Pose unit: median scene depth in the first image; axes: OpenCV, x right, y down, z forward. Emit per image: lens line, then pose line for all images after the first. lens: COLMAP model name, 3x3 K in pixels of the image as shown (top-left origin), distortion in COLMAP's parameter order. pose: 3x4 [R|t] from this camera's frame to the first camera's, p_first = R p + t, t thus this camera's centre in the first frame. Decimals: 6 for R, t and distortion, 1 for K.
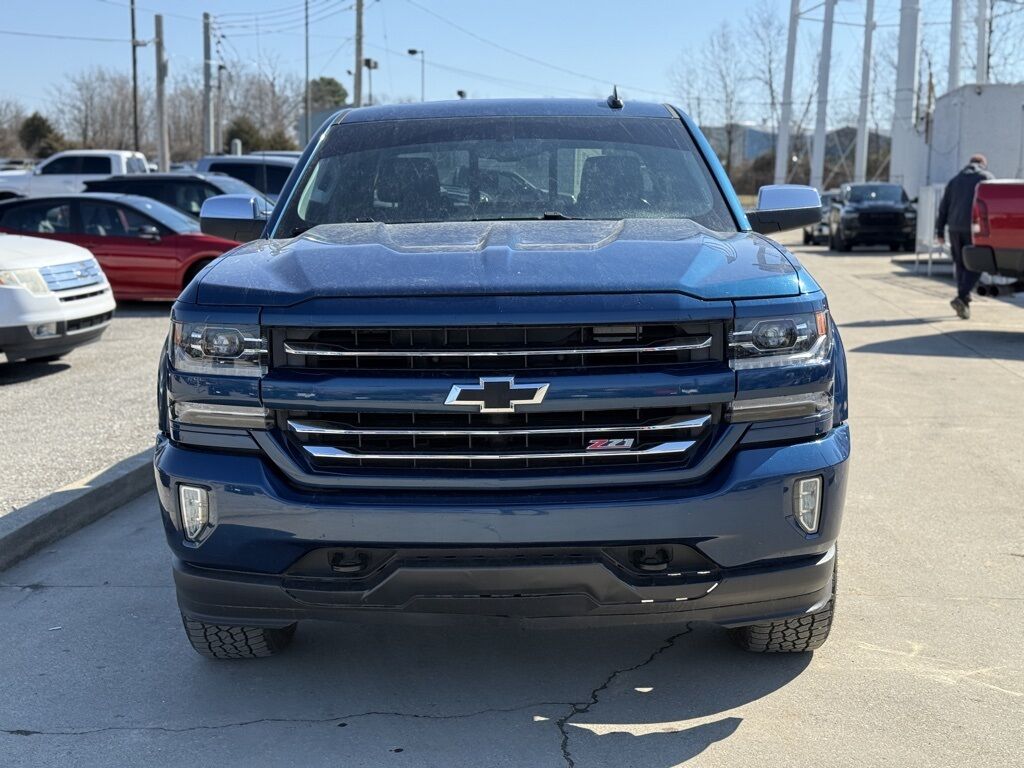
lens RADIAL K [[1440.2, 0, 507.5], [0, 1440.2, 383.2], [0, 0, 1]] dist [0.096934, 0.000000]
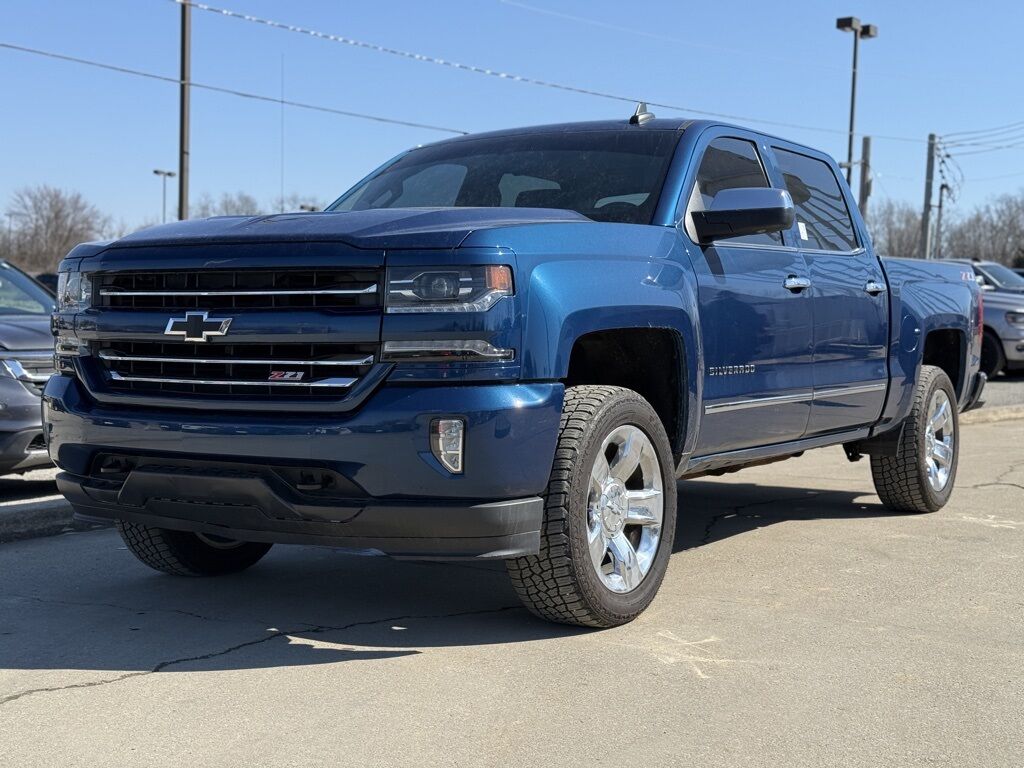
lens RADIAL K [[1440.2, 0, 503.3], [0, 1440.2, 386.5], [0, 0, 1]] dist [0.096934, 0.000000]
pose [[0.857177, 0.042403, -0.513273, 0.779814], [-0.087509, 0.994105, -0.064017, 0.105514], [0.507532, 0.099790, 0.855835, 0.117174]]
